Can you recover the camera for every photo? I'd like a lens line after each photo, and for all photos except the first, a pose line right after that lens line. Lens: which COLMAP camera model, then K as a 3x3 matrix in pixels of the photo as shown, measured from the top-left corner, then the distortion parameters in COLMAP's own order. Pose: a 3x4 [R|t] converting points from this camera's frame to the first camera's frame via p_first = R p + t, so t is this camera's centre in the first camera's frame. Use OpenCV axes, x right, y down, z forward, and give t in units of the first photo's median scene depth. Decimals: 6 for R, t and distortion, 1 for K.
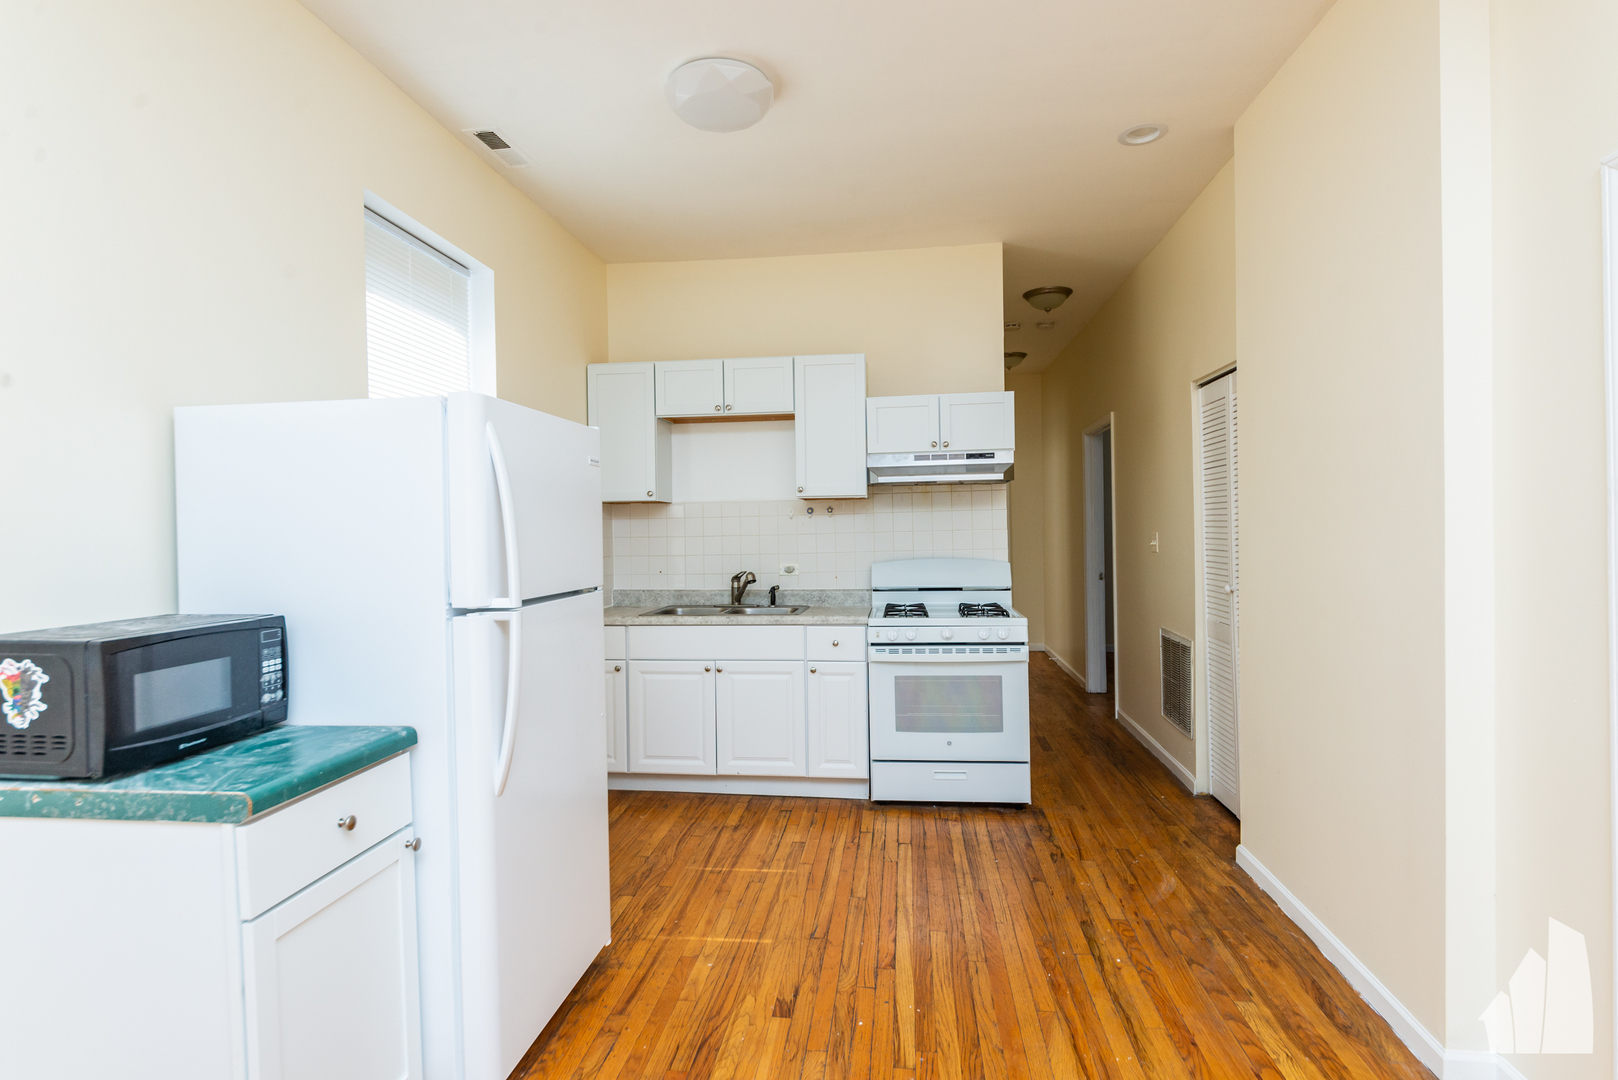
lens RADIAL K [[826.7, 0, 816.8], [0, 826.7, 536.5], [0, 0, 1]] dist [0.000752, -0.000837]
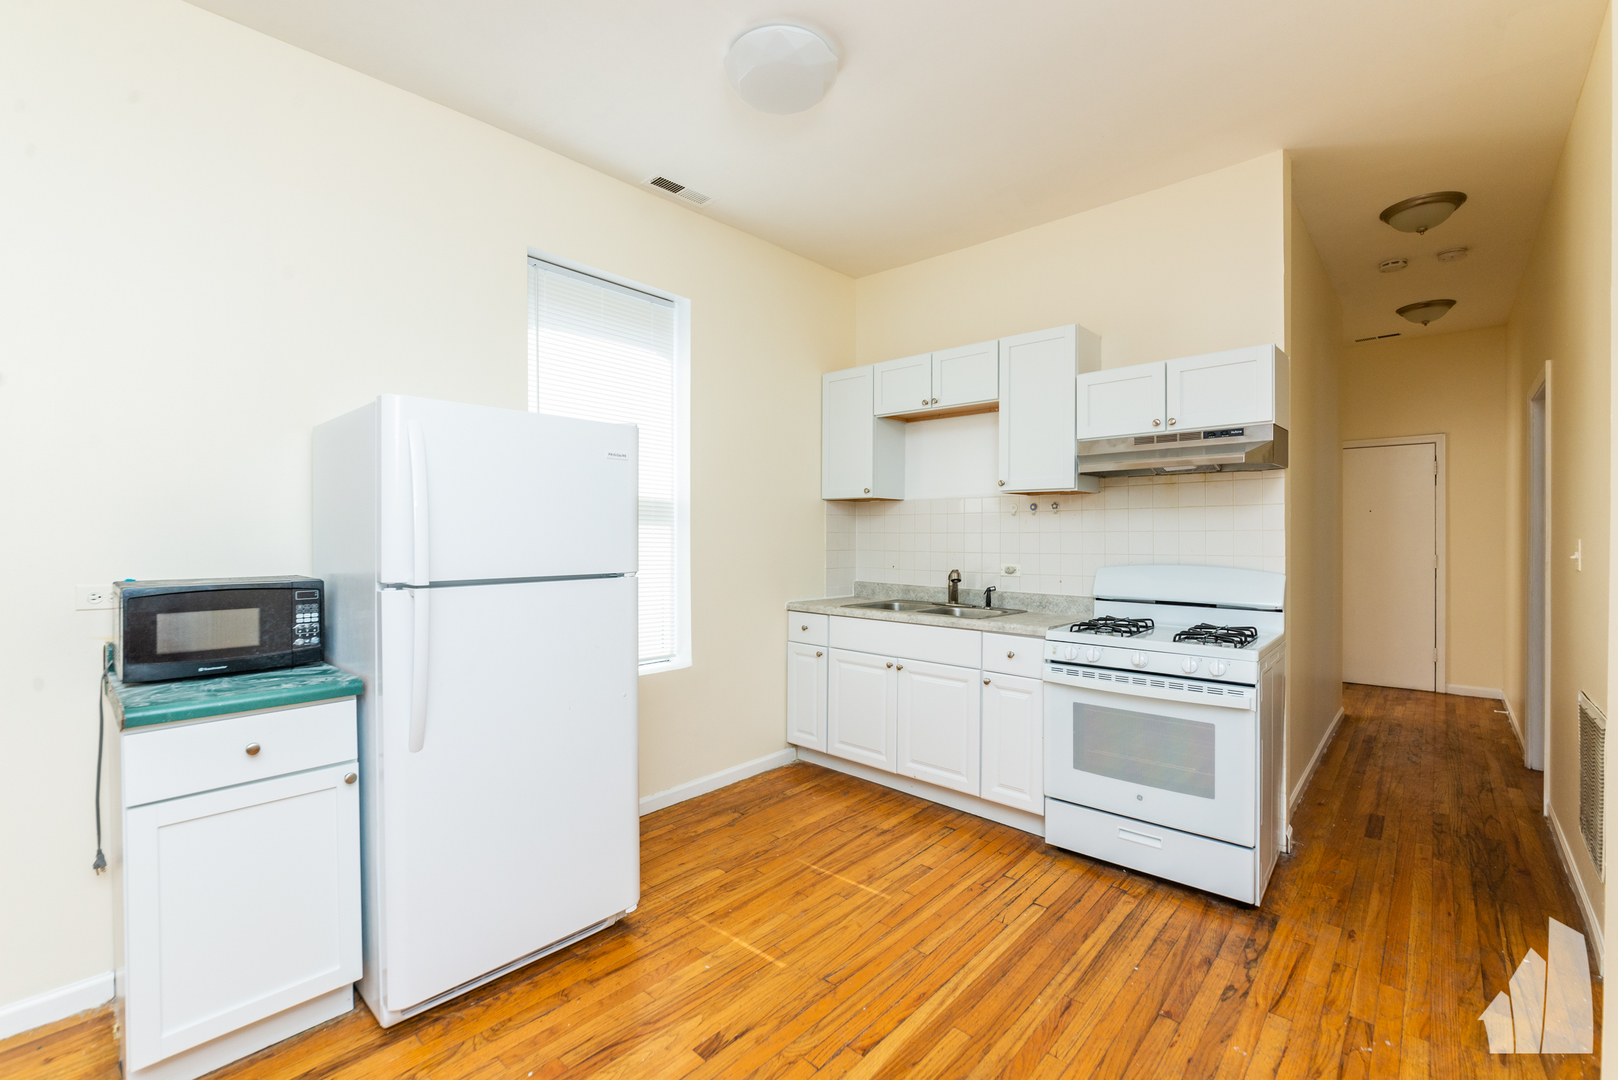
lens RADIAL K [[712.3, 0, 799.2], [0, 712.3, 537.2], [0, 0, 1]] dist [-0.009232, -0.001180]
pose [[0.808555, 0.022142, -0.588003, 0.289328], [-0.021079, 0.999740, 0.008660, 0.000945], [0.588042, 0.005393, 0.808812, 0.252407]]
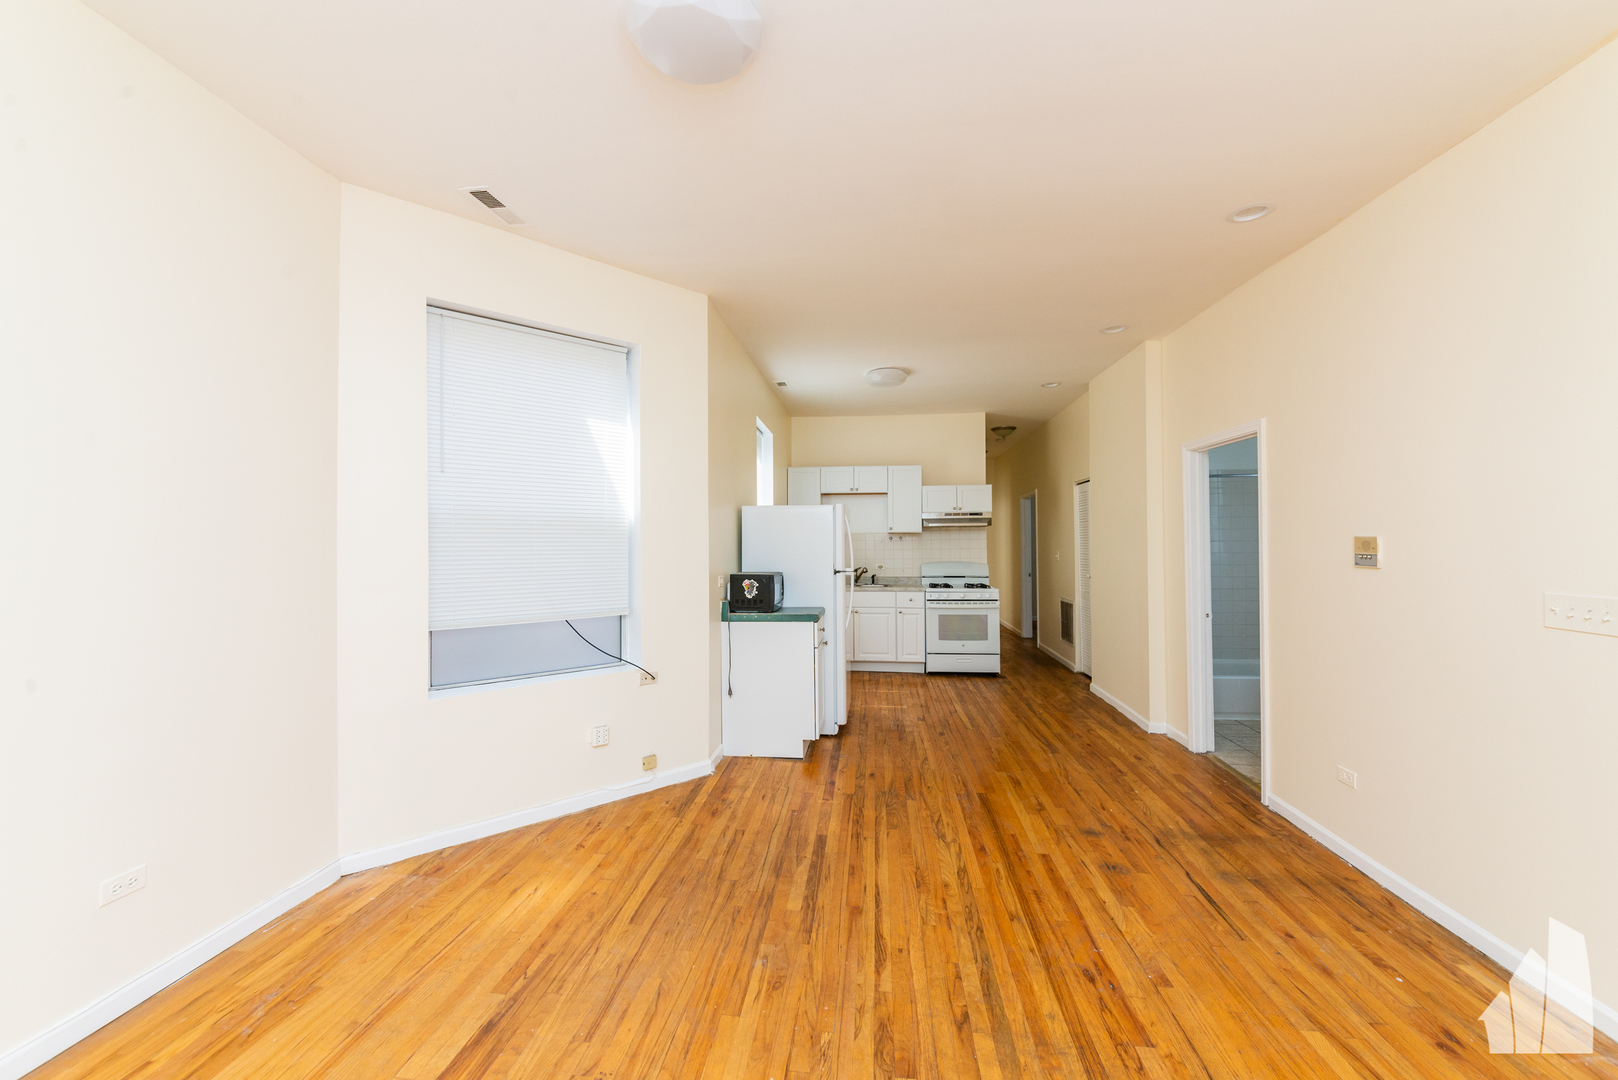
lens RADIAL K [[628.9, 0, 810.4], [0, 628.9, 534.1], [0, 0, 1]] dist [0.000819, -0.000039]
pose [[0.999913, 0.012486, 0.004296, -0.255258], [-0.012357, 0.999502, -0.029024, 0.007555], [-0.004656, 0.028968, 0.999569, -0.674461]]
